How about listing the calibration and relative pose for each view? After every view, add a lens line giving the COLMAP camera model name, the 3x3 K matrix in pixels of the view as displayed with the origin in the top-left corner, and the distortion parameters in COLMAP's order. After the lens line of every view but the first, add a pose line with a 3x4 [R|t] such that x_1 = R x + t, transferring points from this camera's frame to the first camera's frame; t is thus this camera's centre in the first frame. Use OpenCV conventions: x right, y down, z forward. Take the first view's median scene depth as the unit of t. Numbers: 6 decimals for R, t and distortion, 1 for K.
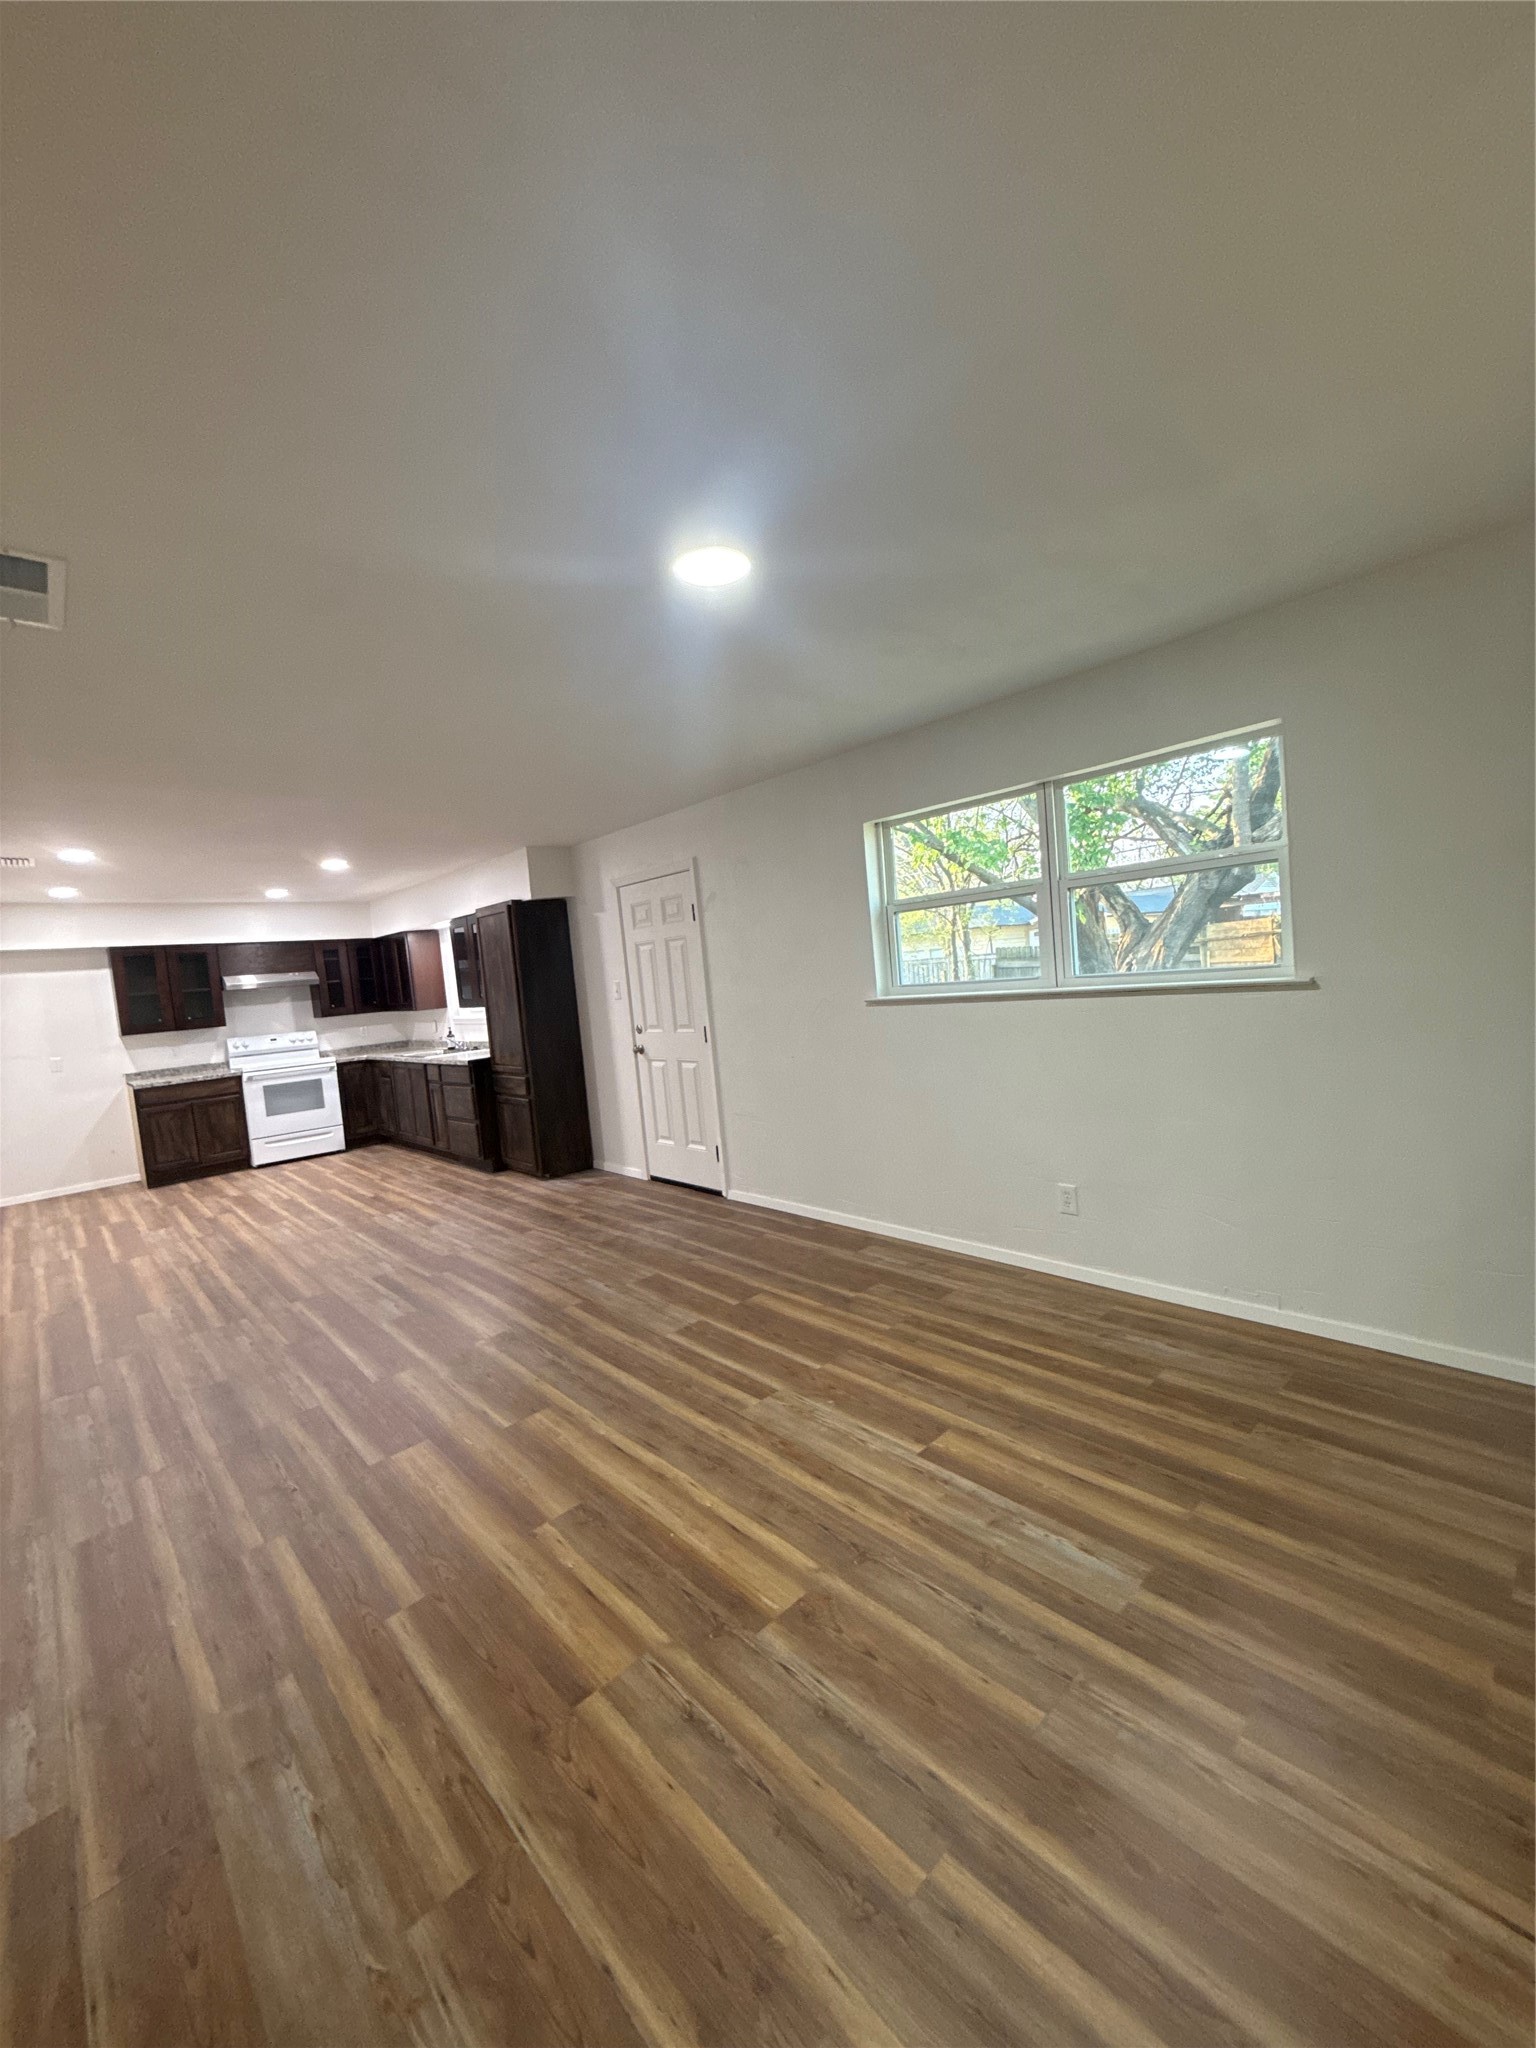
lens RADIAL K [[815.7, 0, 764.3], [0, 815.7, 1016.4], [0, 0, 1]] dist [-0.000180, 0.000160]
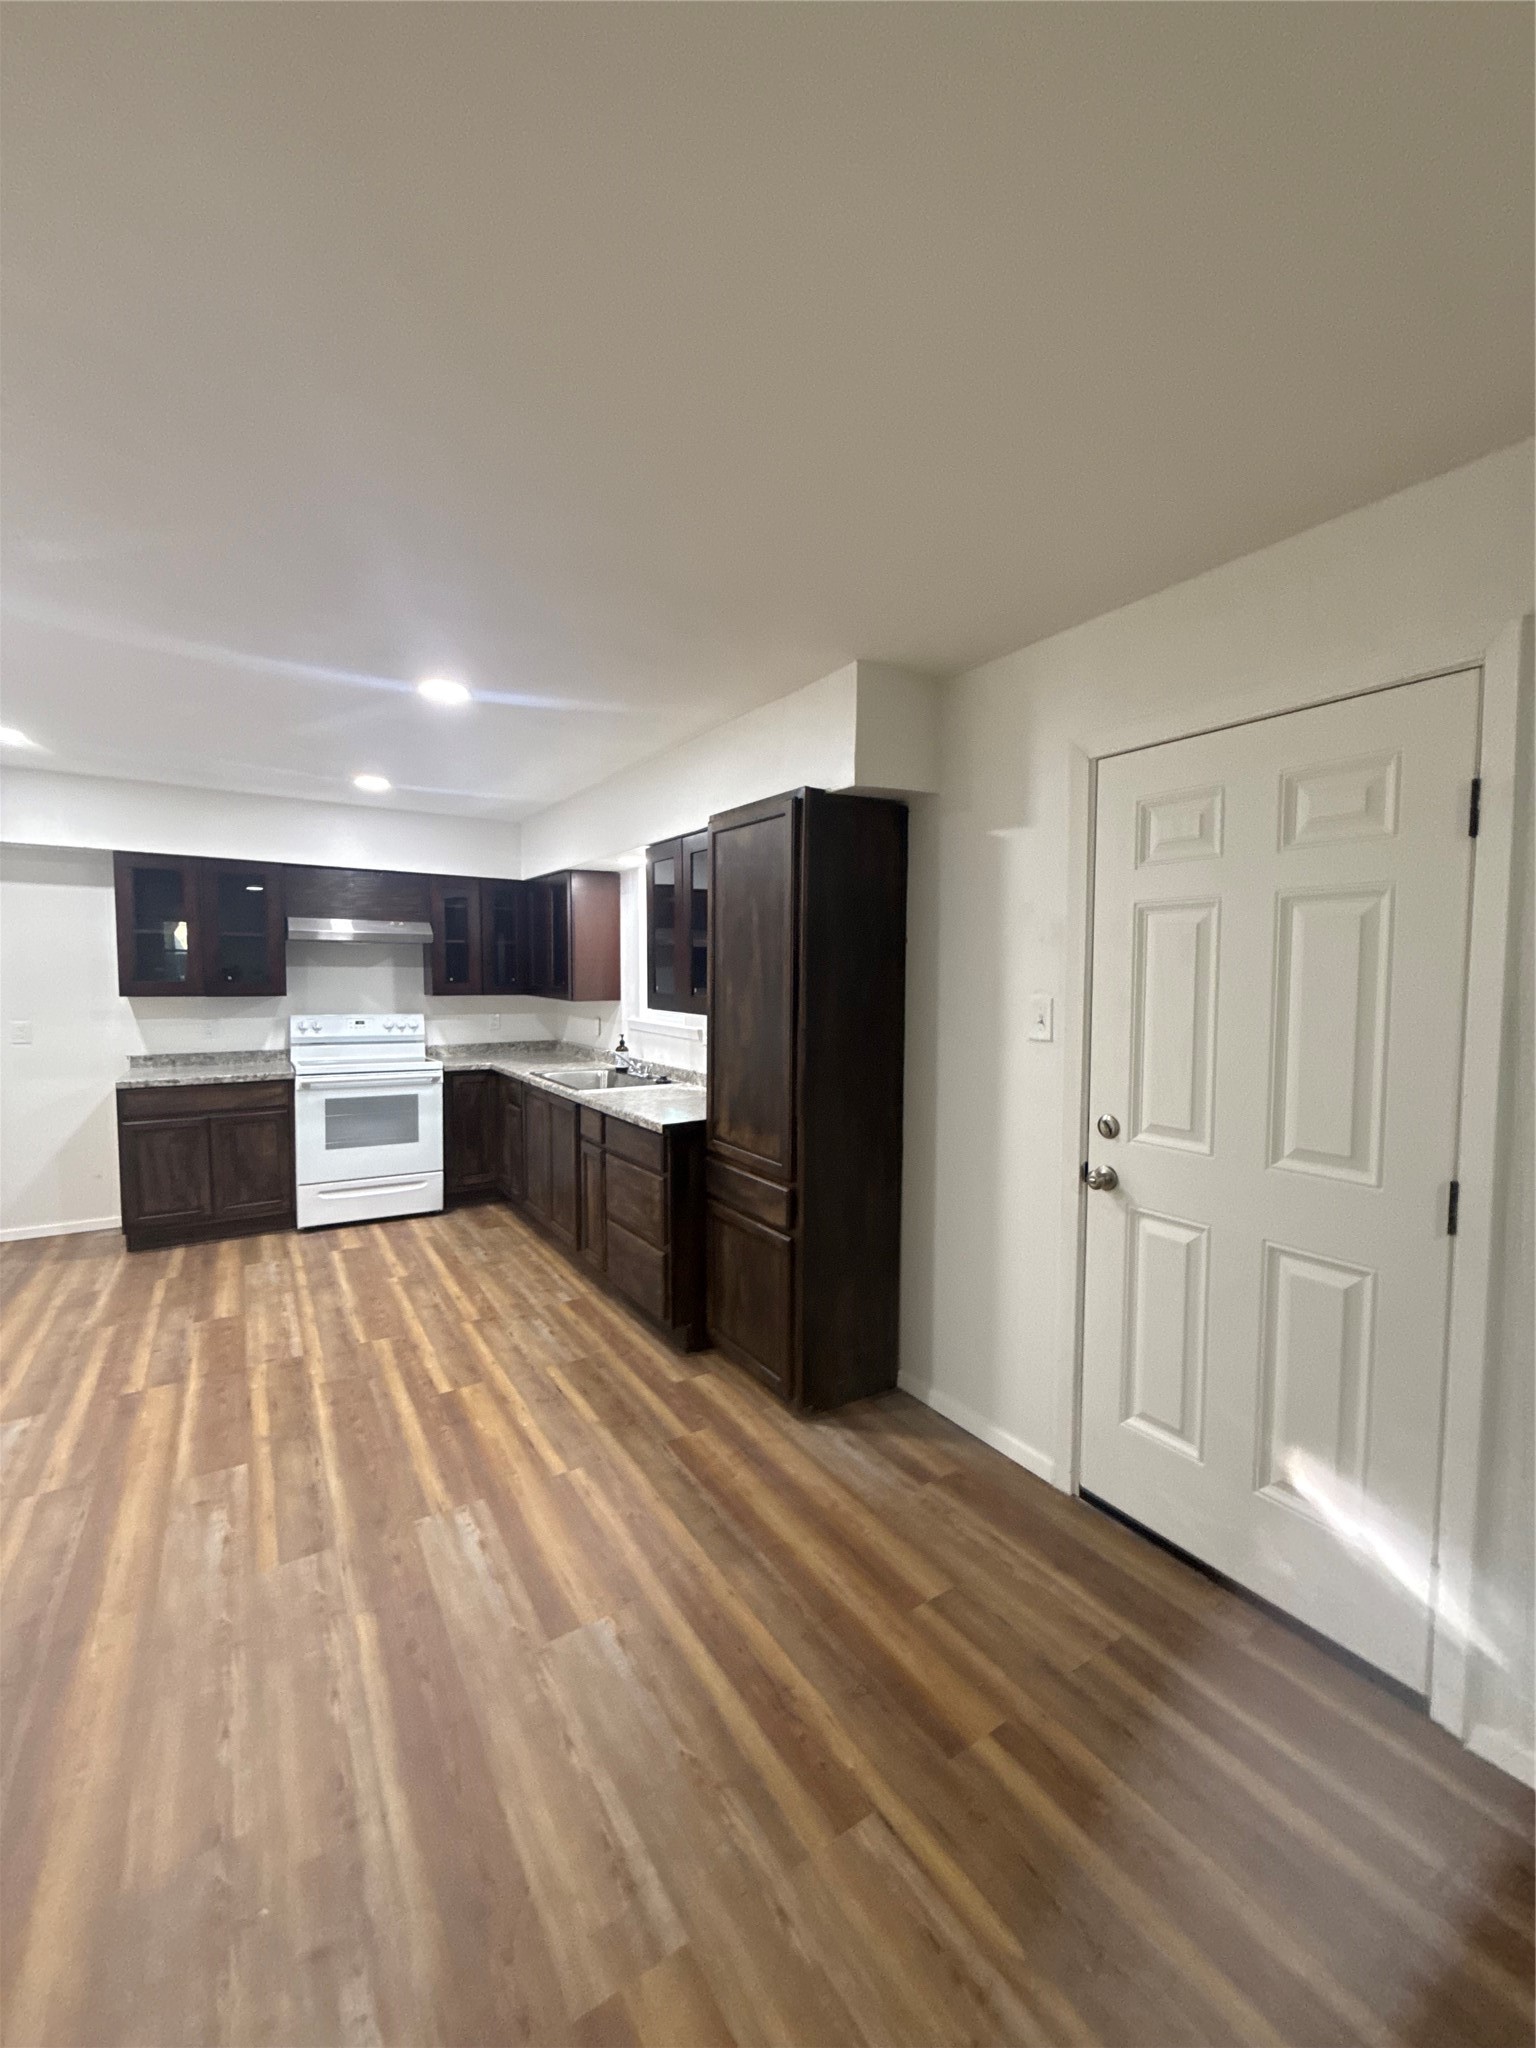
lens RADIAL K [[815.7, 0, 768.3], [0, 815.7, 1016.3], [0, 0, 1]] dist [-0.000180, 0.000160]
pose [[0.981130, 0.105530, -0.162010, -0.282566], [-0.105374, 0.994387, 0.009582, -0.026356], [0.162112, 0.007671, 0.986743, 0.651668]]
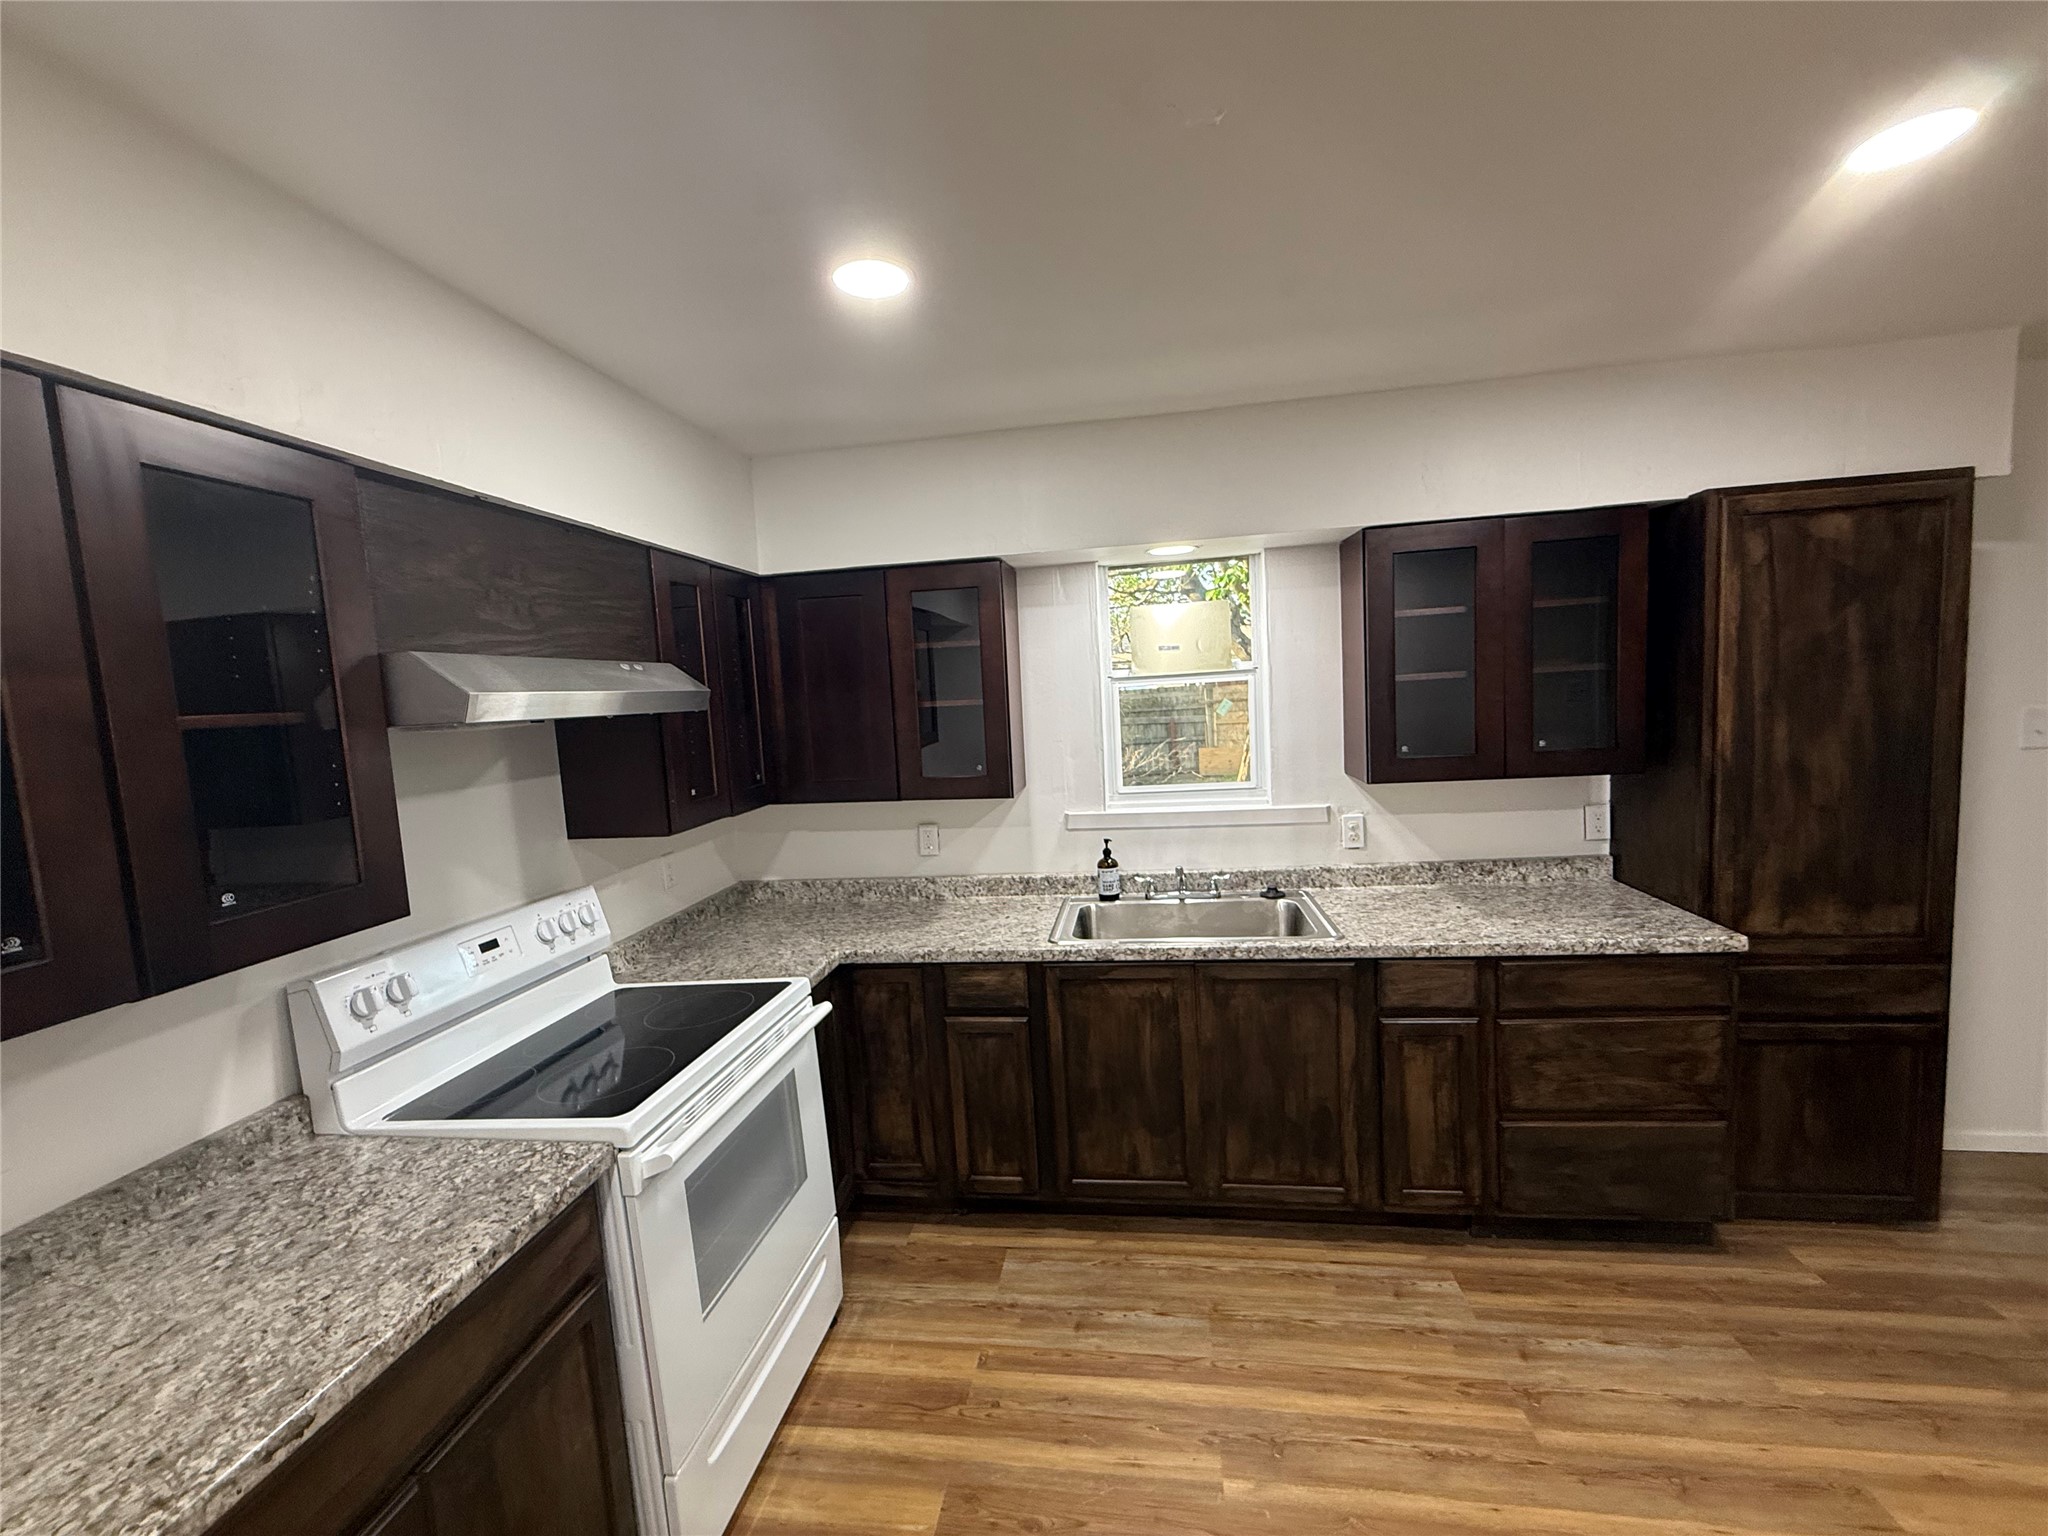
lens RADIAL K [[815.7, 0, 1023.7], [0, 815.7, 767.9], [0, 0, 1]] dist [-0.000180, 0.000160]
pose [[0.780673, -0.011534, 0.624833, -0.987977], [0.026864, 0.999525, -0.015114, -0.022203], [-0.624362, 0.028585, 0.780612, 1.137366]]
